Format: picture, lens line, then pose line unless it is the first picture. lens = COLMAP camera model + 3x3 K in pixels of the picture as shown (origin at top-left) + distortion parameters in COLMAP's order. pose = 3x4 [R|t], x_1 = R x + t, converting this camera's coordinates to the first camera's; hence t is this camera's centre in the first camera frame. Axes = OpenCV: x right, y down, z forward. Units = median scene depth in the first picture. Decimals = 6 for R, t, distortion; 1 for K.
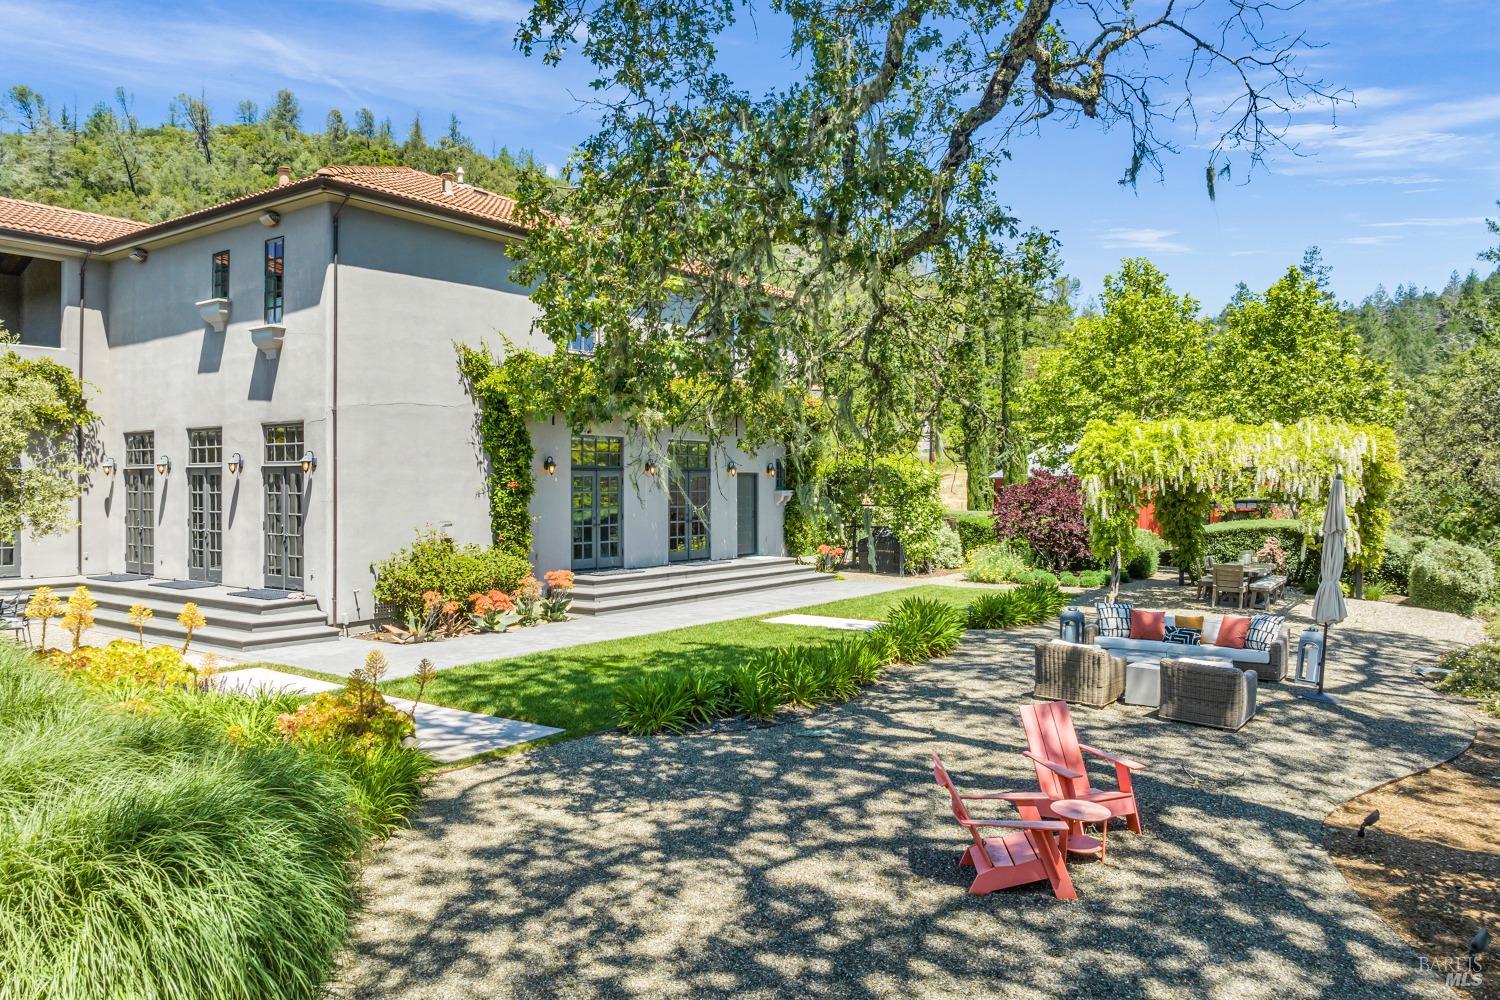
lens RADIAL K [[1051.2, 0, 750.8], [0, 1051.2, 524.2], [0, 0, 1]] dist [-0.040938, 0.006627]
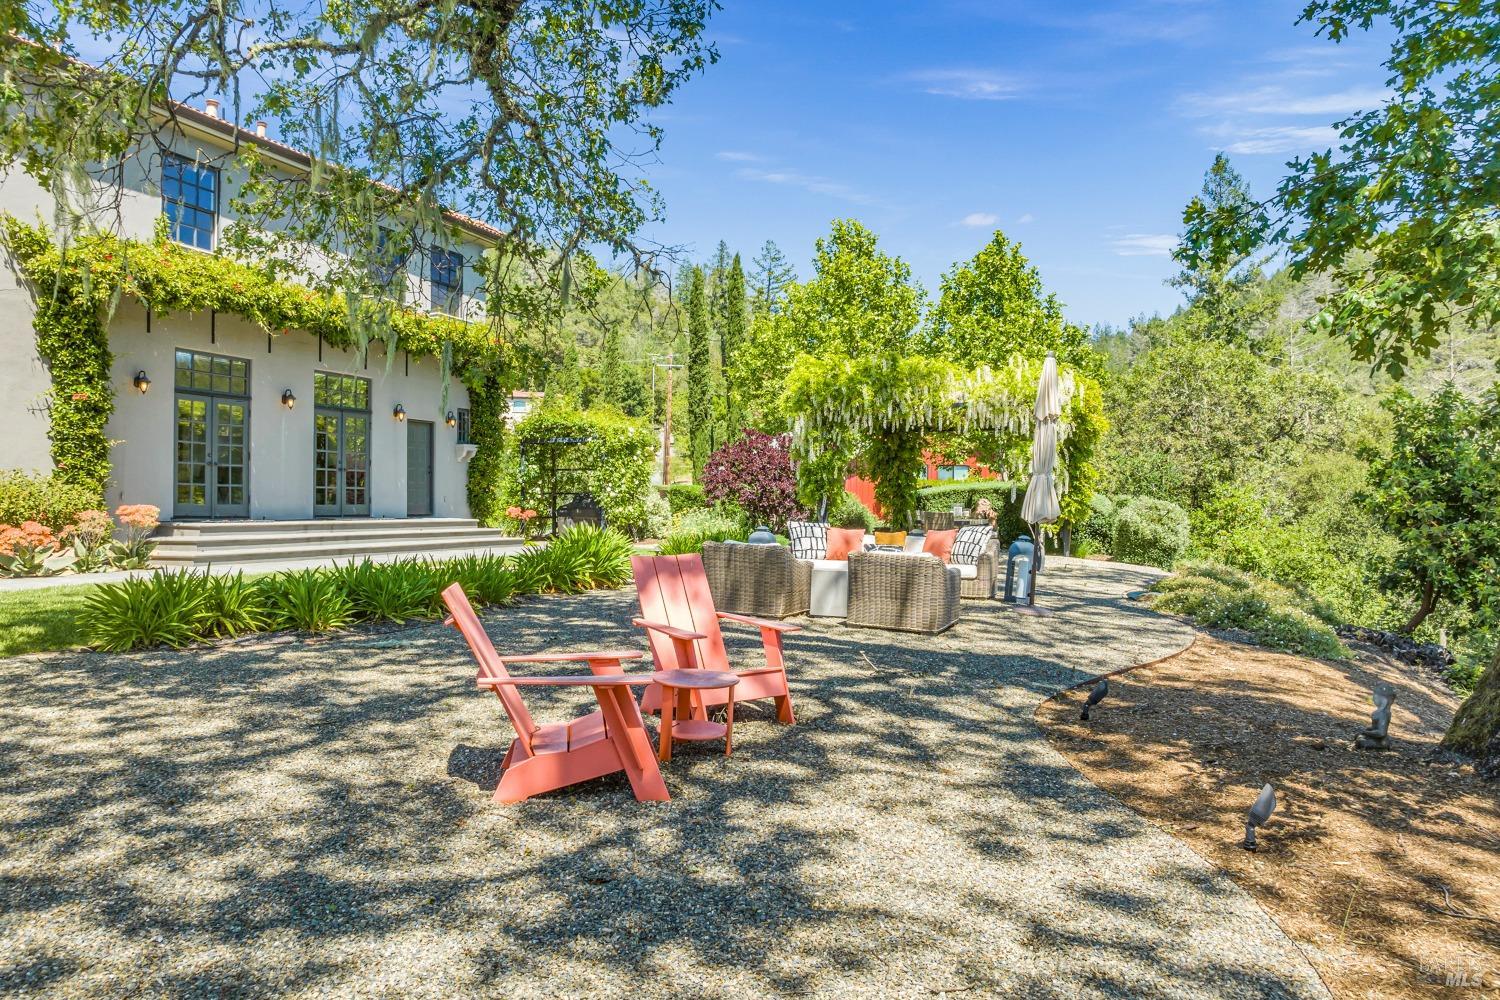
lens RADIAL K [[1051.2, 0, 754.3], [0, 1051.2, 499.5], [0, 0, 1]] dist [-0.040938, 0.006627]
pose [[0.970922, 0.005751, 0.239325, 0.054183], [0.004423, 0.999110, -0.041949, 0.050488], [-0.239354, 0.041788, 0.970033, 0.095083]]
